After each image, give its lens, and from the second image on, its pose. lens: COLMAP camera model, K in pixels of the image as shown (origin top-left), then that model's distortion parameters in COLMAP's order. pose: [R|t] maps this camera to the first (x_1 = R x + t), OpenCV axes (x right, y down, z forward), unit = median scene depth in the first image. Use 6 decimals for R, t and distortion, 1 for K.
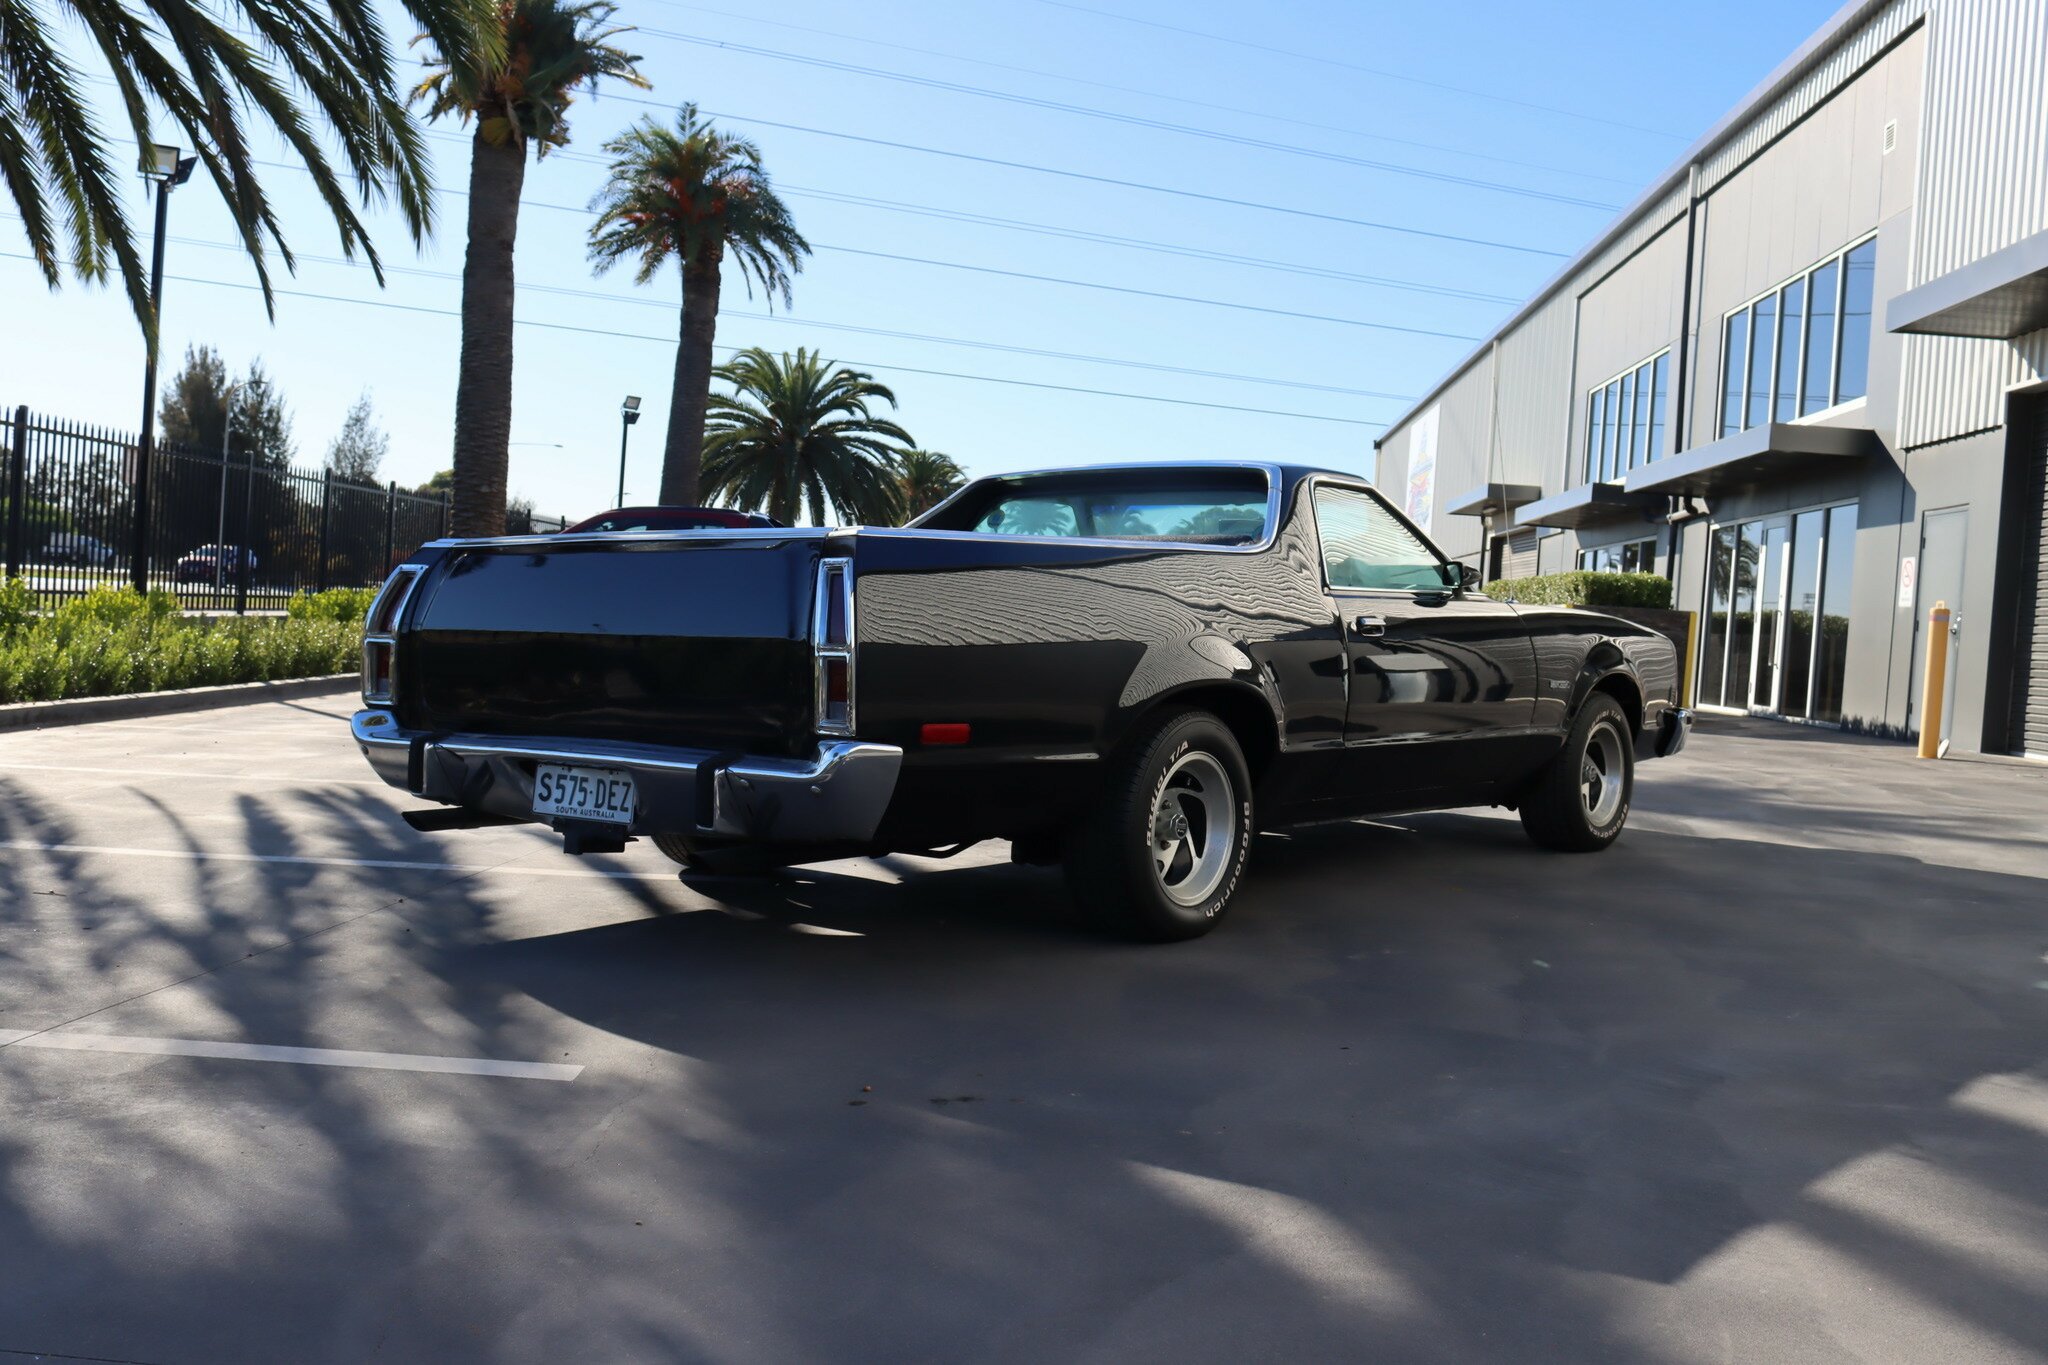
lens RADIAL K [[1931.5, 0, 1024.0], [0, 1931.5, 682.5], [0, 0, 1]] dist [-0.140302, 0.133675]
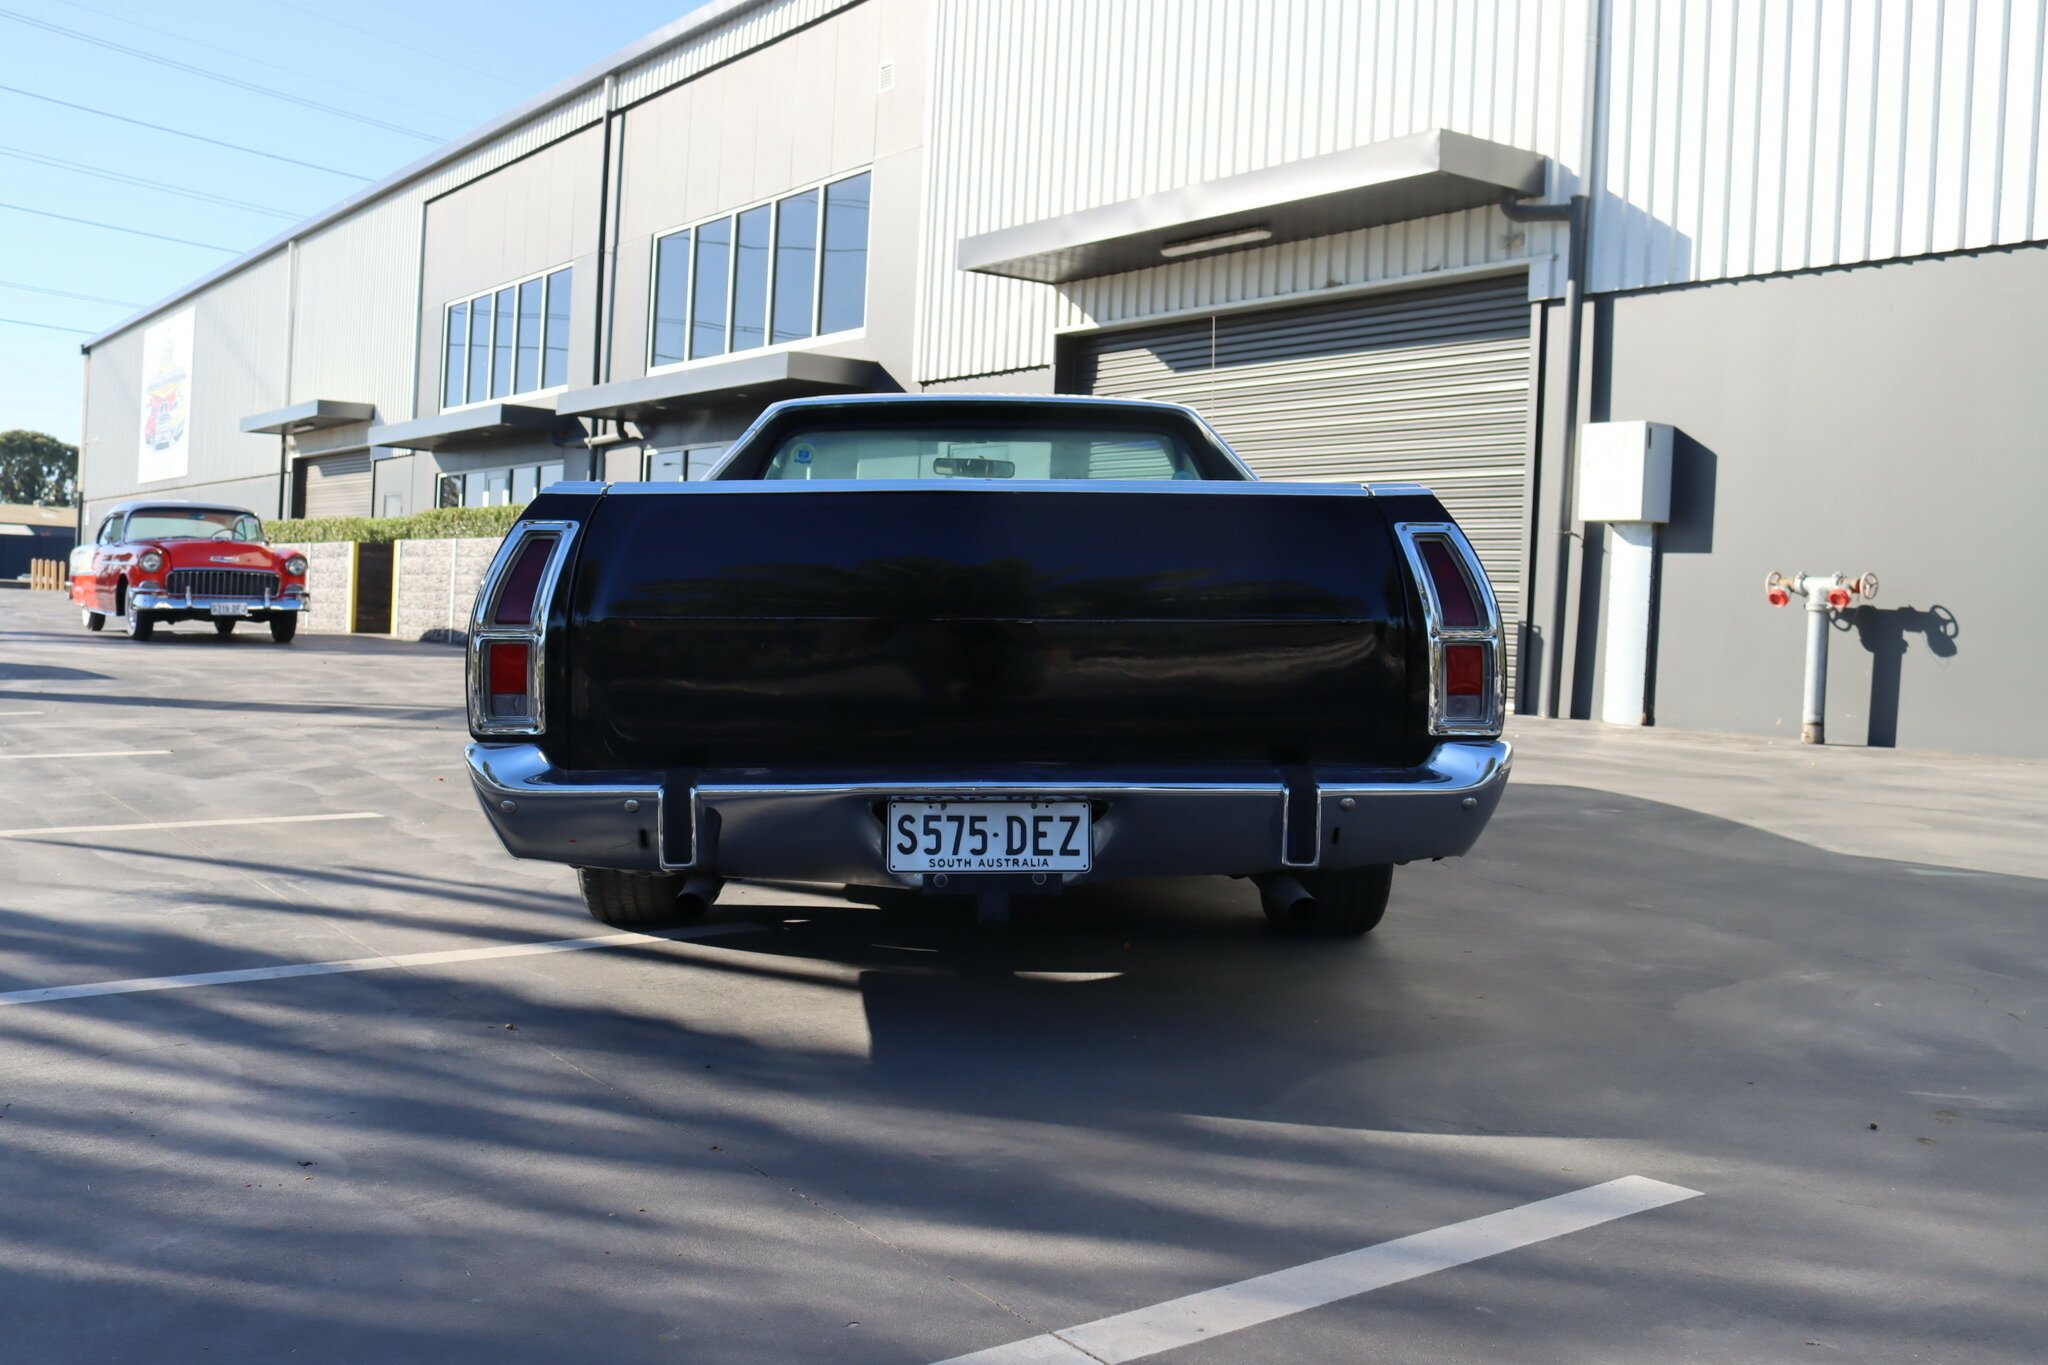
lens RADIAL K [[2005.4, 0, 1024.0], [0, 2005.4, 682.5], [0, 0, 1]] dist [-0.130912, 0.128457]
pose [[0.771713, -0.052117, 0.633831, -0.223545], [0.027723, 0.998446, 0.048344, -0.012097], [-0.635366, -0.019736, 0.771959, 0.127770]]
